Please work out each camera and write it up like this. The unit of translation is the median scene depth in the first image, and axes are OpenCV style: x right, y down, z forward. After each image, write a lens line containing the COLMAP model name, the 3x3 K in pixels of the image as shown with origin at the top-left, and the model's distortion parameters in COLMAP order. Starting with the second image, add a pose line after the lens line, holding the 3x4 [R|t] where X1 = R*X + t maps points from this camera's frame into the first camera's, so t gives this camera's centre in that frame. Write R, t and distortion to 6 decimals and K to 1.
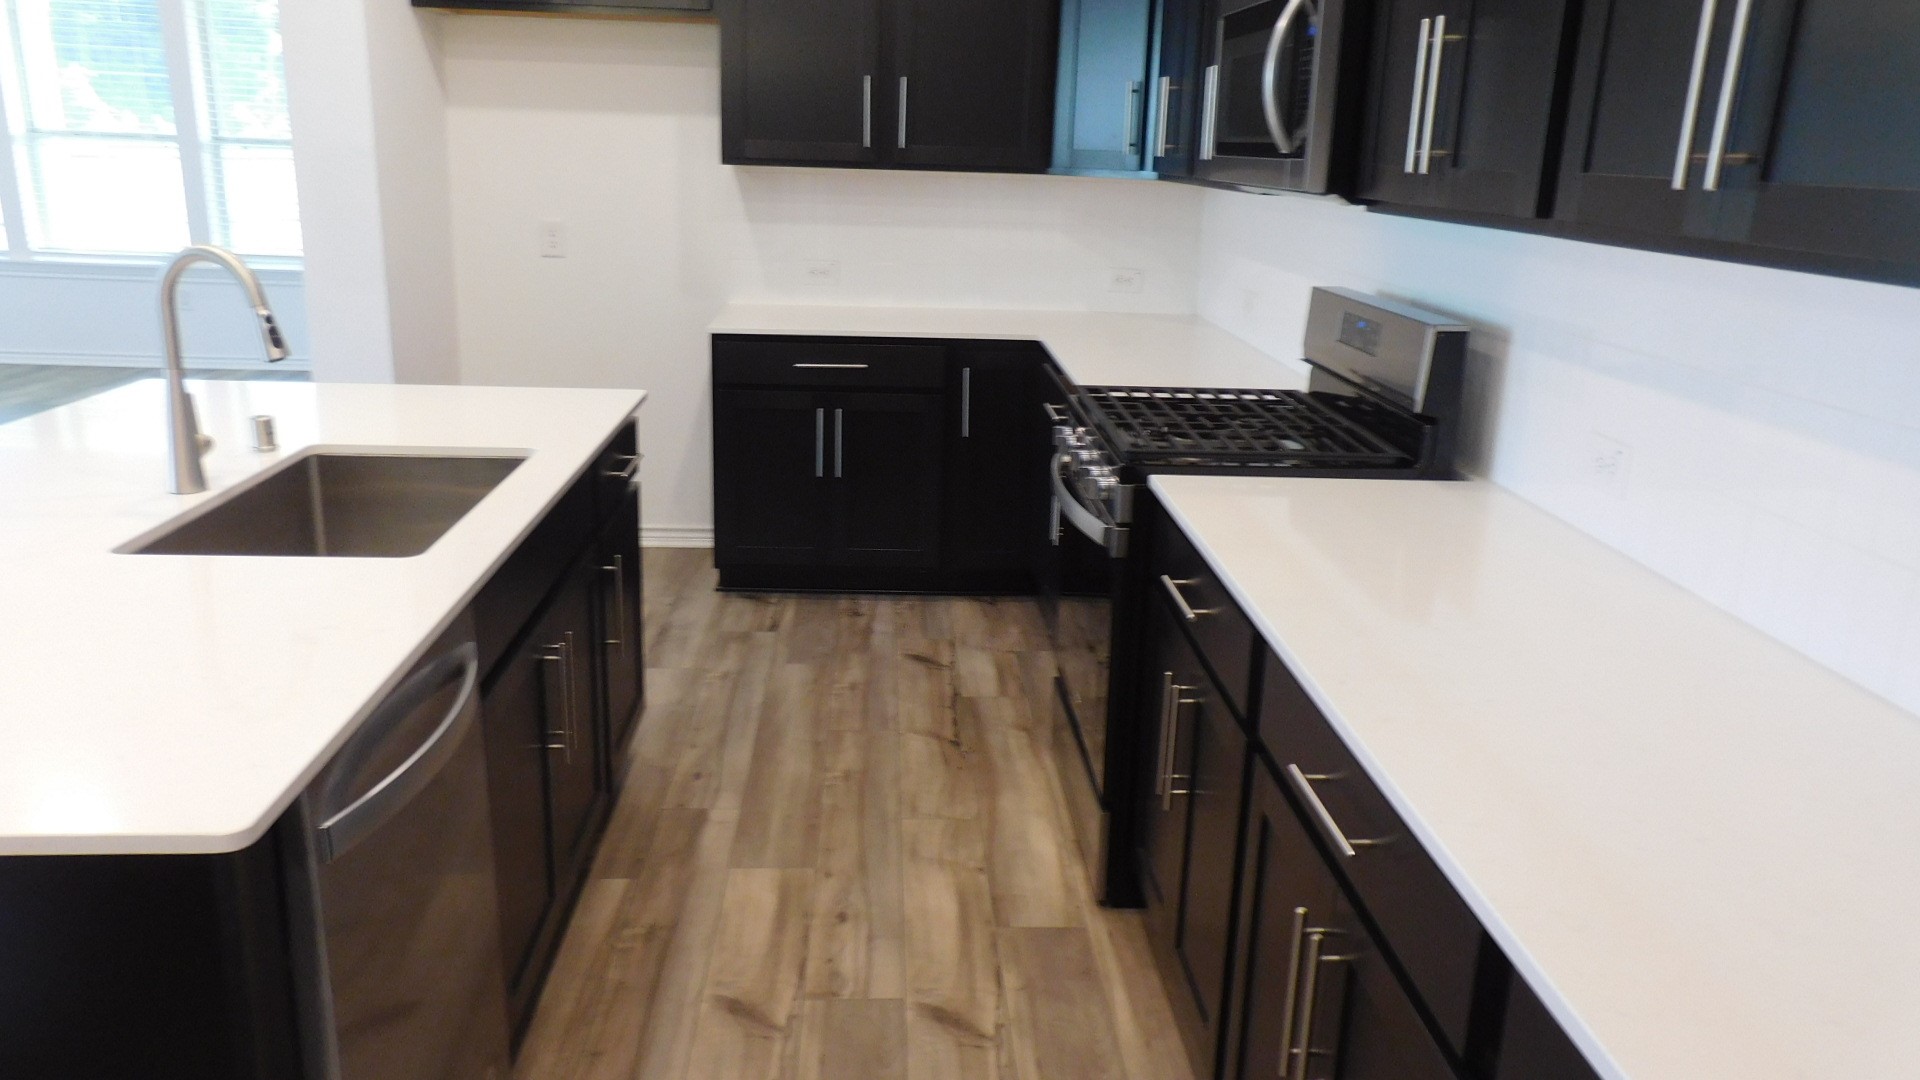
lens RADIAL K [[1432.9, 0, 961.0], [0, 1432.9, 541.4], [0, 0, 1]] dist [-0.024476, 0.053432]
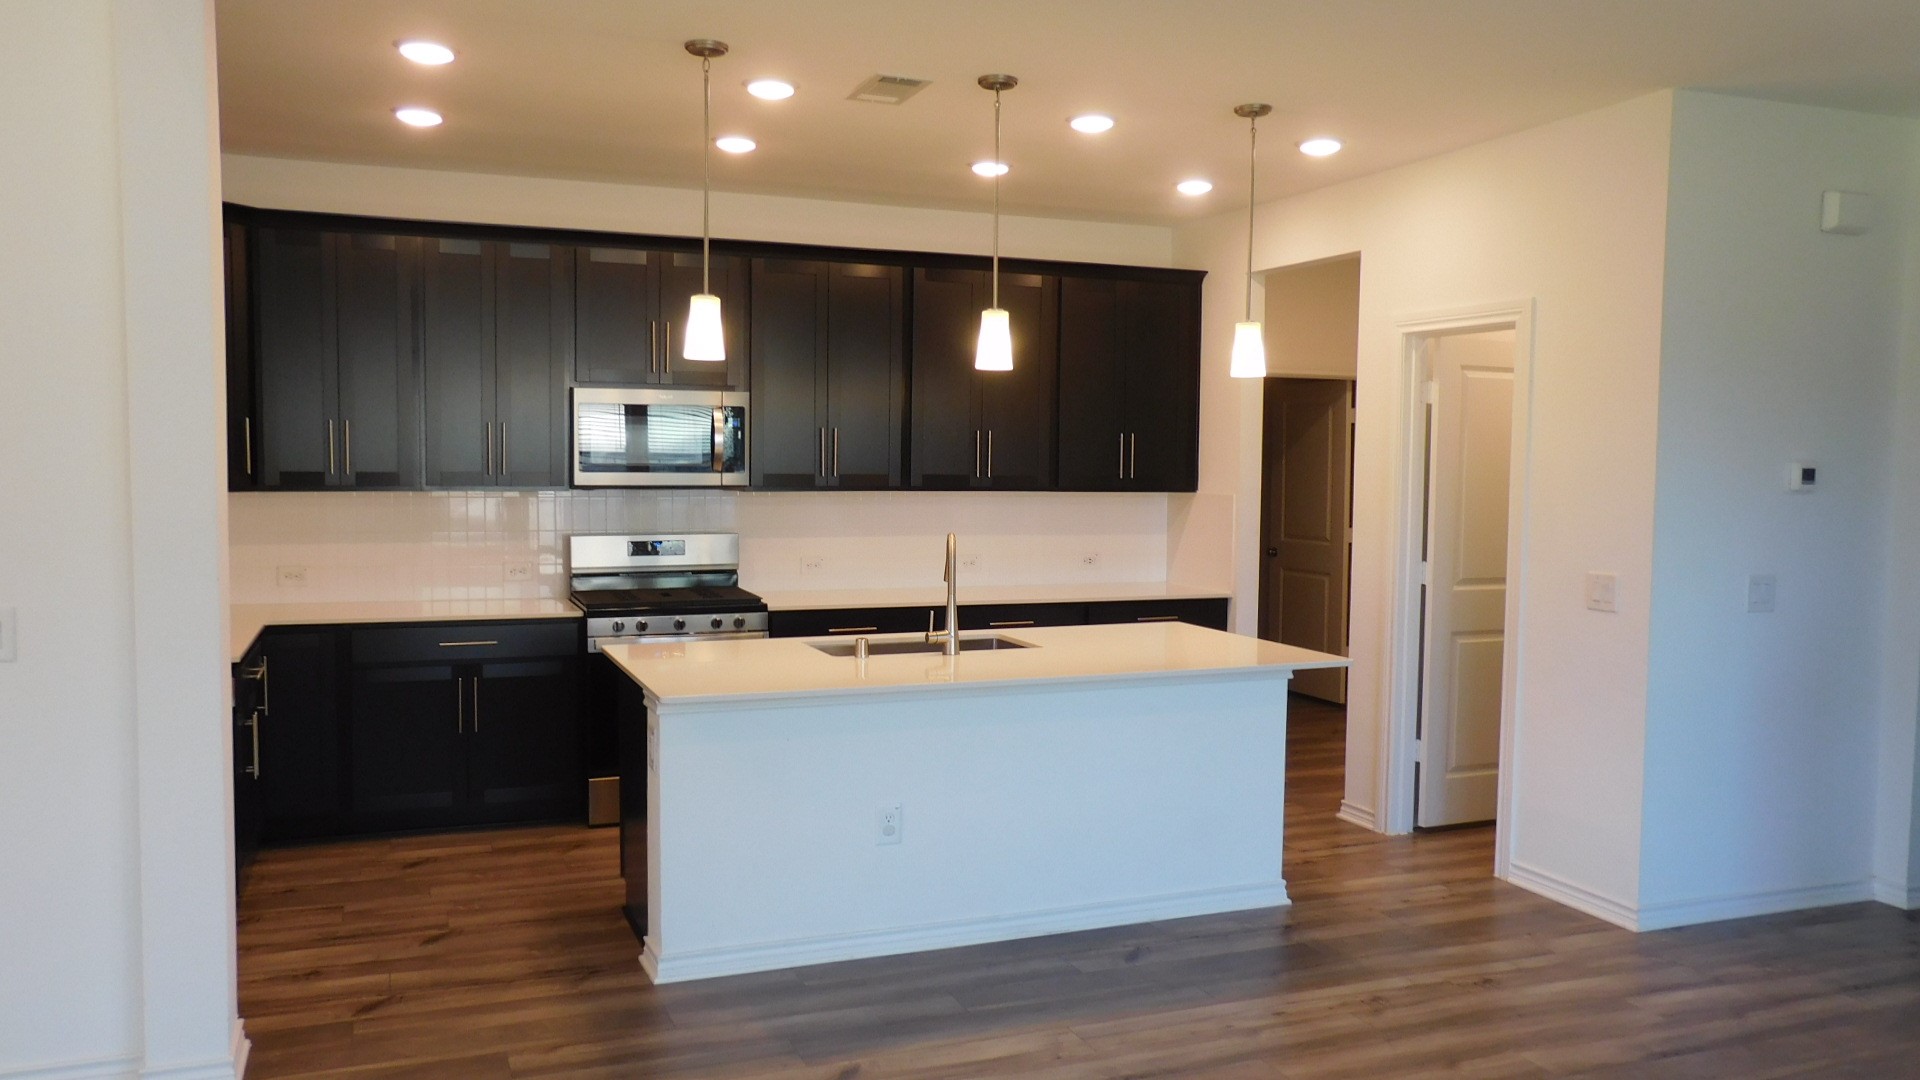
lens RADIAL K [[1432.9, 0, 958.8], [0, 1432.9, 539.9], [0, 0, 1]] dist [-0.024476, 0.053432]
pose [[-0.308629, -0.091465, 0.946775, -1.261102], [0.235756, 0.956952, 0.169300, -0.274721], [-0.921503, 0.275459, -0.273780, 0.768536]]
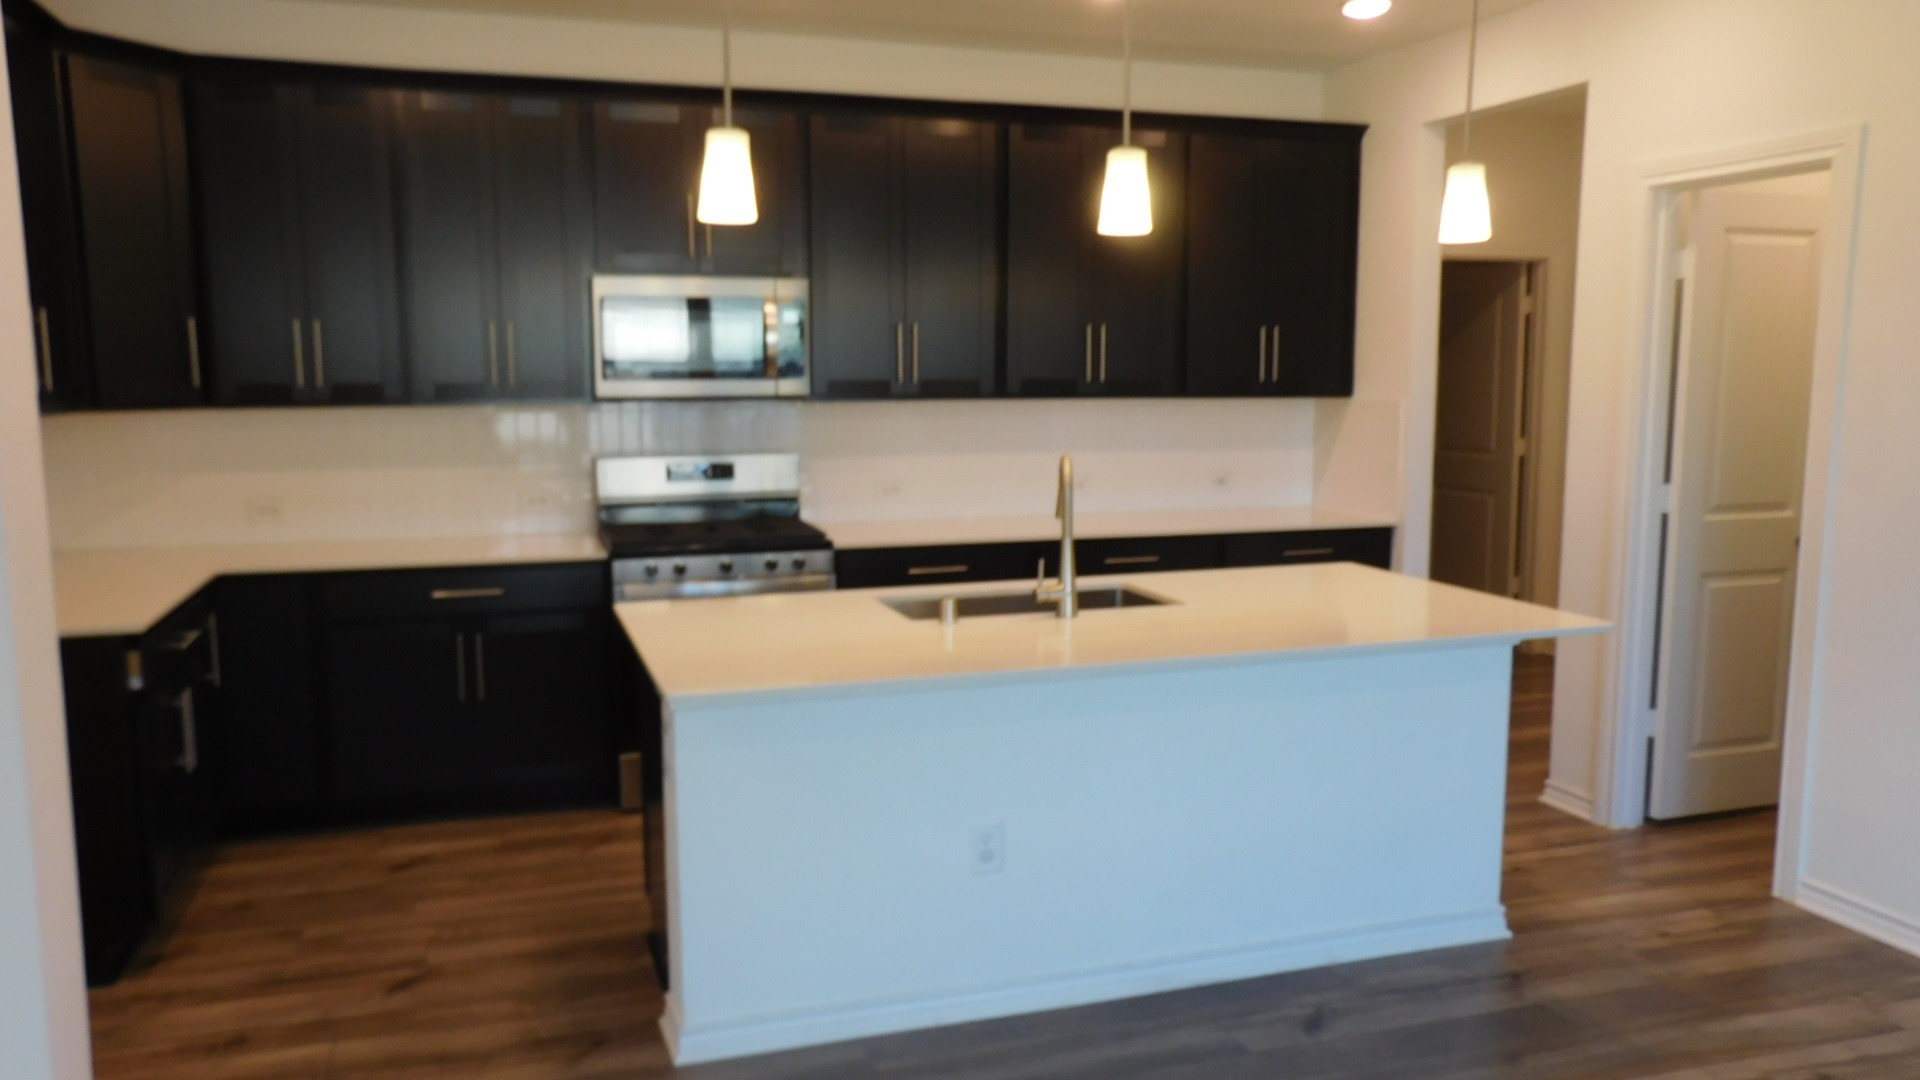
lens RADIAL K [[1432.9, 0, 958.1], [0, 1432.9, 550.4], [0, 0, 1]] dist [-0.024476, 0.053432]
pose [[-0.250227, -0.156792, 0.955407, -1.008287], [0.253904, 0.941636, 0.221031, -0.242734], [-0.934302, 0.297889, -0.195813, 0.709465]]
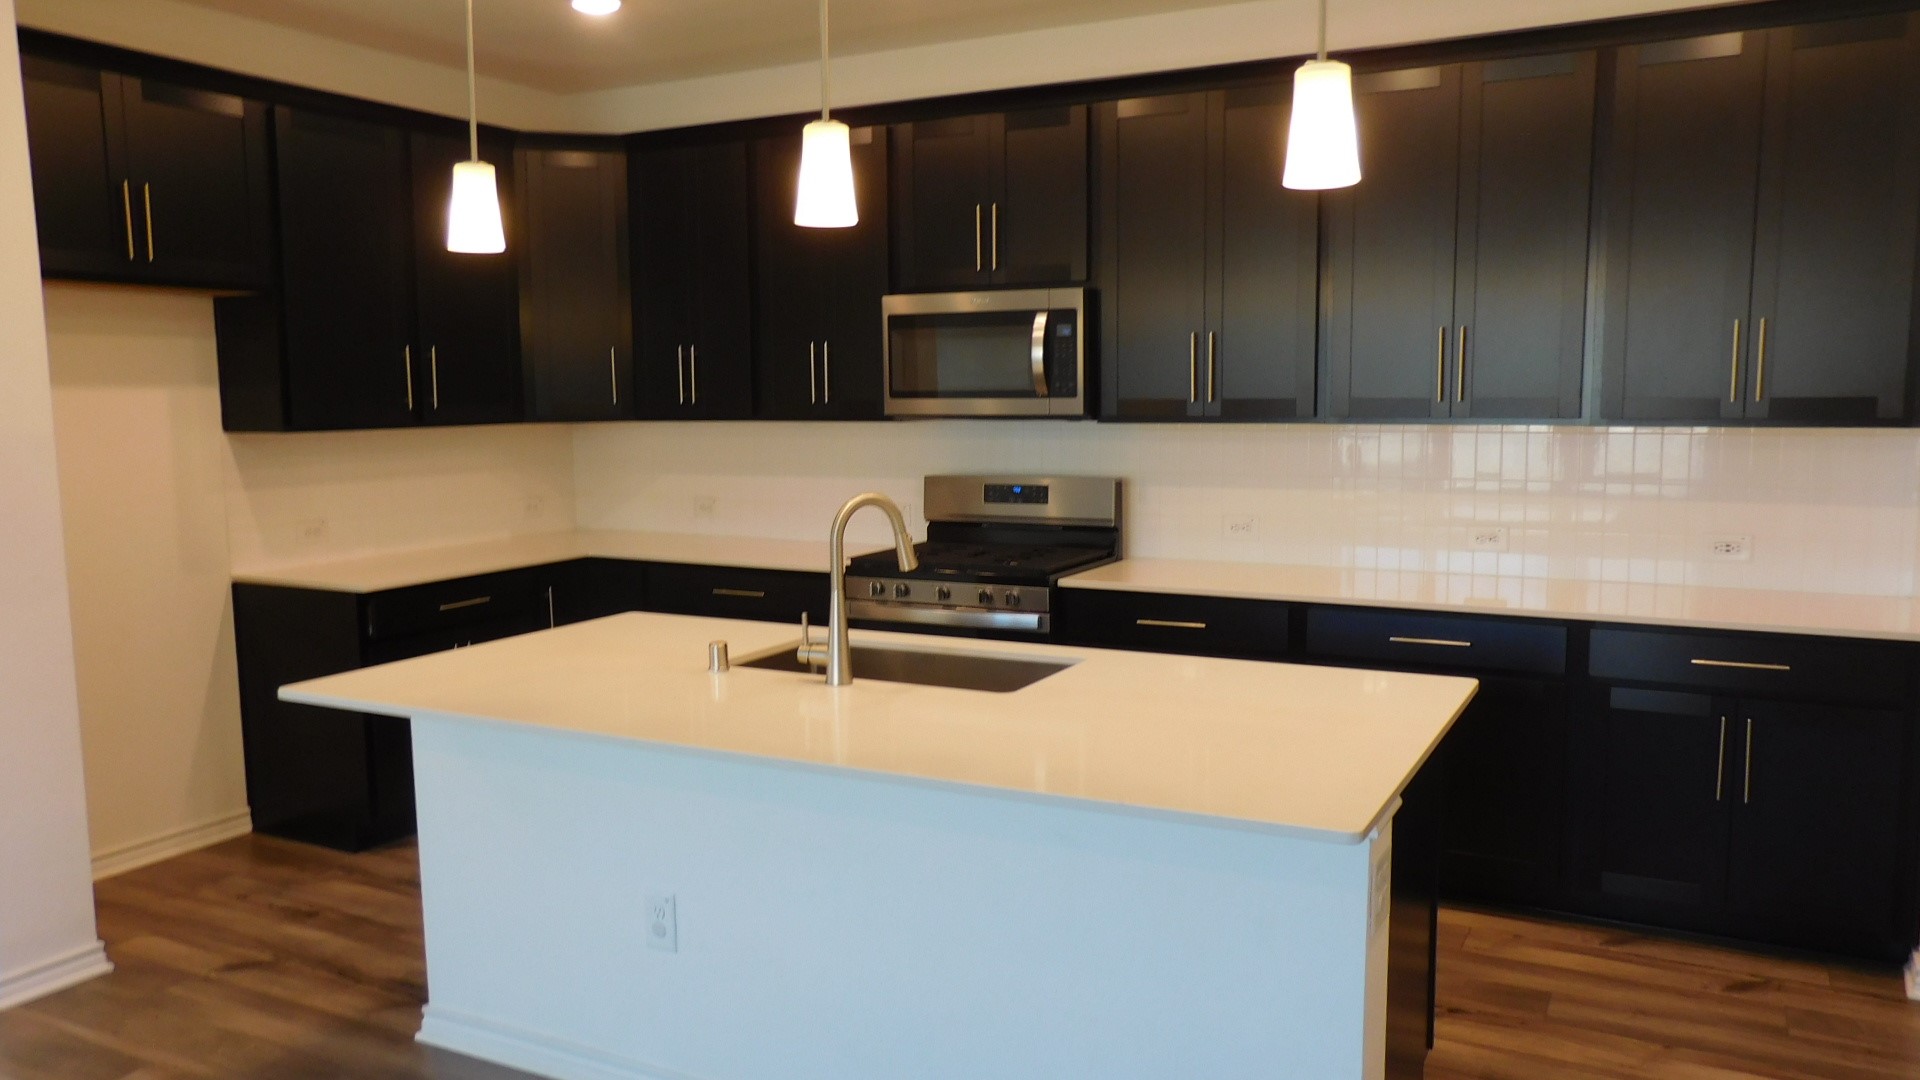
lens RADIAL K [[1432.9, 0, 959.9], [0, 1432.9, 545.2], [0, 0, 1]] dist [-0.024476, 0.053432]
pose [[0.521100, -0.133458, 0.842997, -0.797050], [0.255081, 0.966909, -0.004604, -0.062851], [-0.814487, 0.217431, 0.537899, 0.089254]]
